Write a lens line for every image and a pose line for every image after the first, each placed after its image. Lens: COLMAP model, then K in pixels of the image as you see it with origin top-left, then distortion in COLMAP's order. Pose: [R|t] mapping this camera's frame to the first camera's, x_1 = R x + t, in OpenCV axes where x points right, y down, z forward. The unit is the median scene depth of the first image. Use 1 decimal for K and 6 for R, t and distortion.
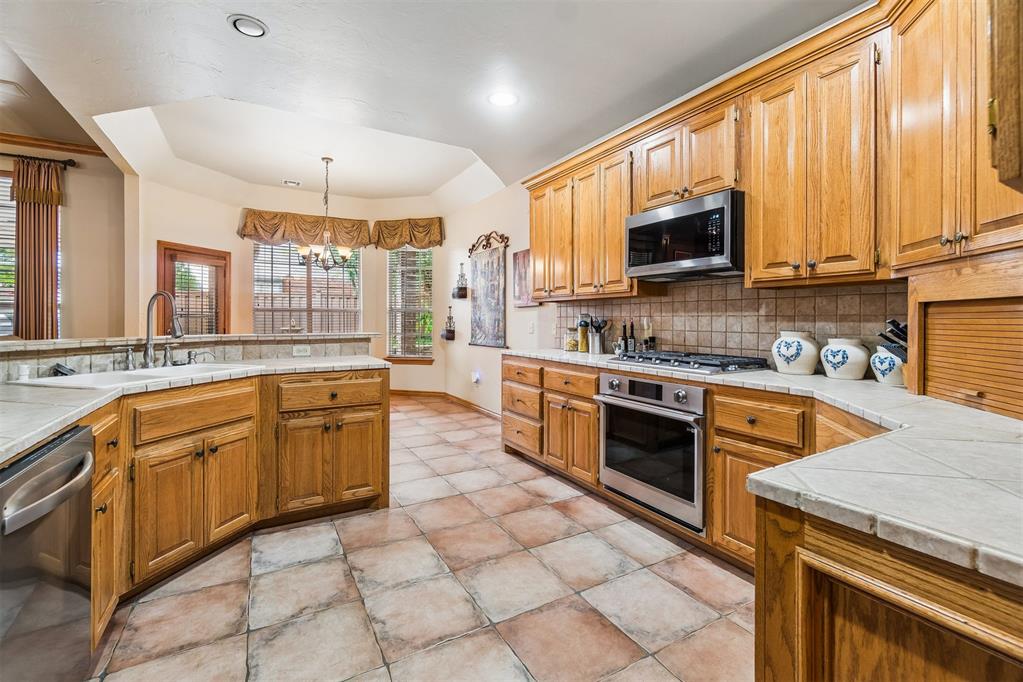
lens RADIAL K [[442.4, 0, 518.9], [0, 442.4, 320.4], [0, 0, 1]] dist [-0.008125, 0.002796]
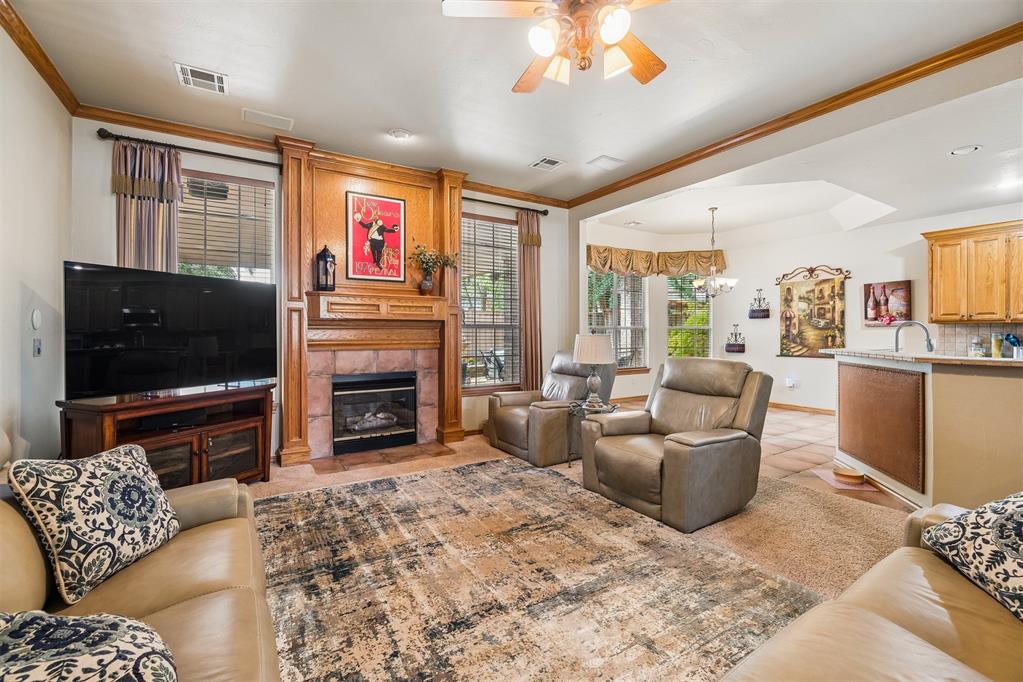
lens RADIAL K [[442.4, 0, 519.4], [0, 442.4, 332.3], [0, 0, 1]] dist [-0.008125, 0.002796]
pose [[0.999778, -0.001653, 0.021020, -1.727860], [0.001711, 0.999995, -0.002769, -0.018565], [-0.021015, 0.002805, 0.999775, -0.410994]]
